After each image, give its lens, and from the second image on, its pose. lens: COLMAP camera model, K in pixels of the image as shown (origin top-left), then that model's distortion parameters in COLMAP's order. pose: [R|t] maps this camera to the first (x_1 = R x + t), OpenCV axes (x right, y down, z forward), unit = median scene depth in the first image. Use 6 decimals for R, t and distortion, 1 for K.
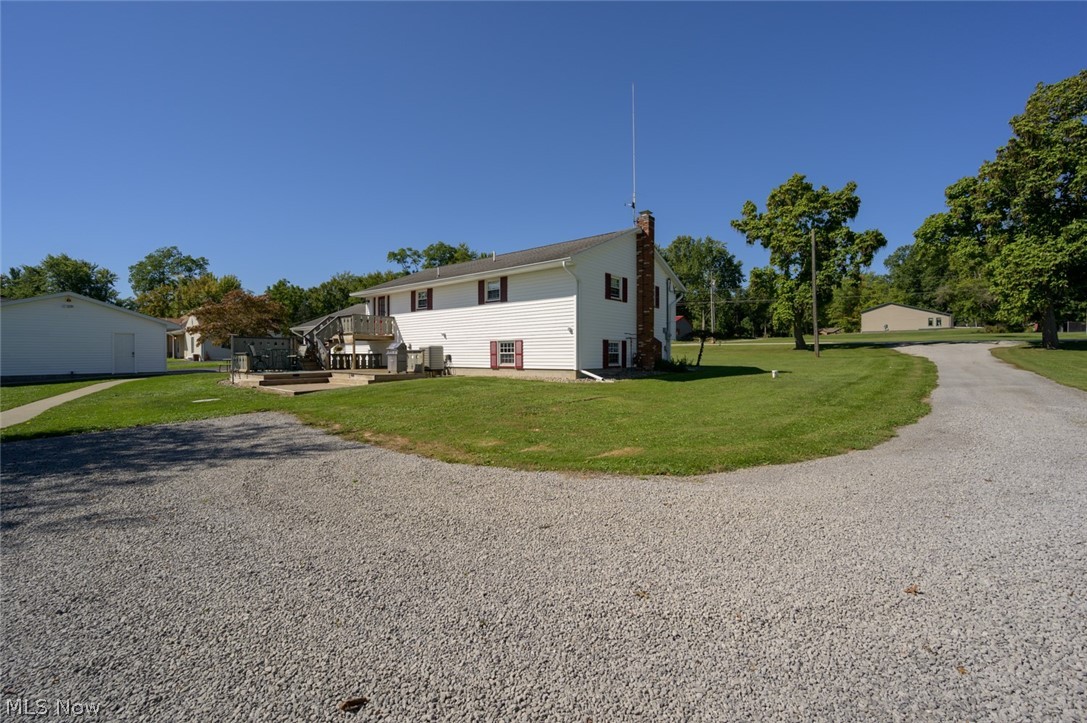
lens RADIAL K [[475.6, 0, 562.4], [0, 475.6, 358.4], [0, 0, 1]] dist [-0.001225, -0.000184]
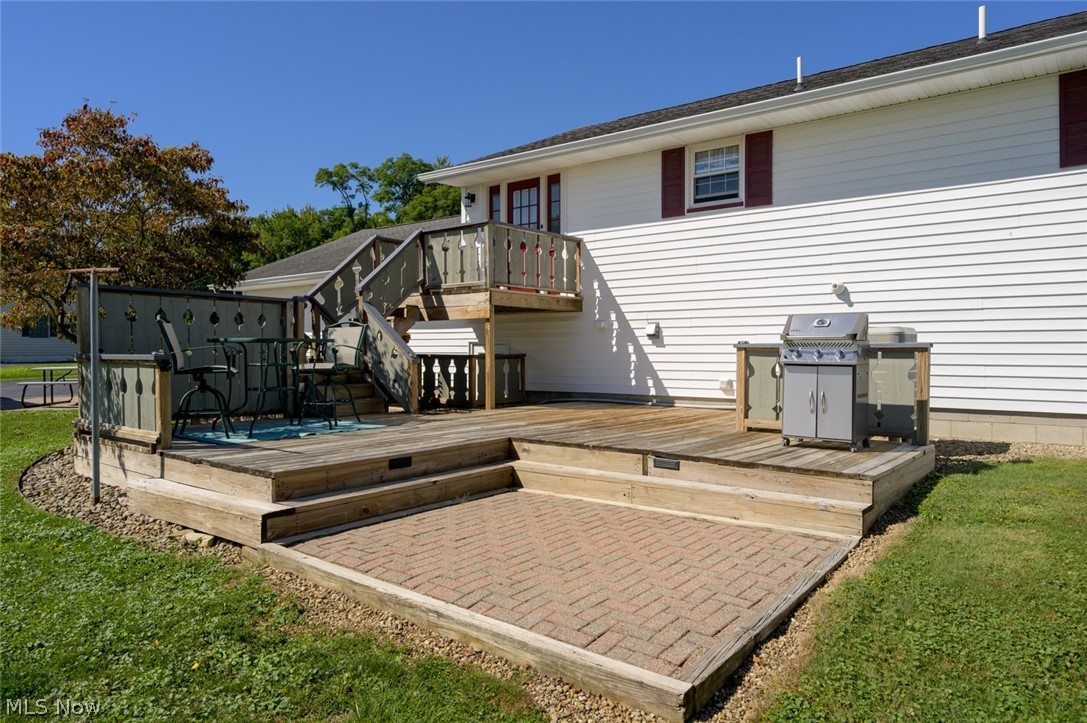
lens RADIAL K [[707.3, 0, 543.5], [0, 707.3, 361.5], [0, 0, 1]] dist [-0.001084, -0.000618]
pose [[0.999808, 0.003299, 0.019292, -0.389444], [-0.003440, 0.999968, 0.007247, -0.009108], [-0.019267, -0.007312, 0.999788, 0.531344]]
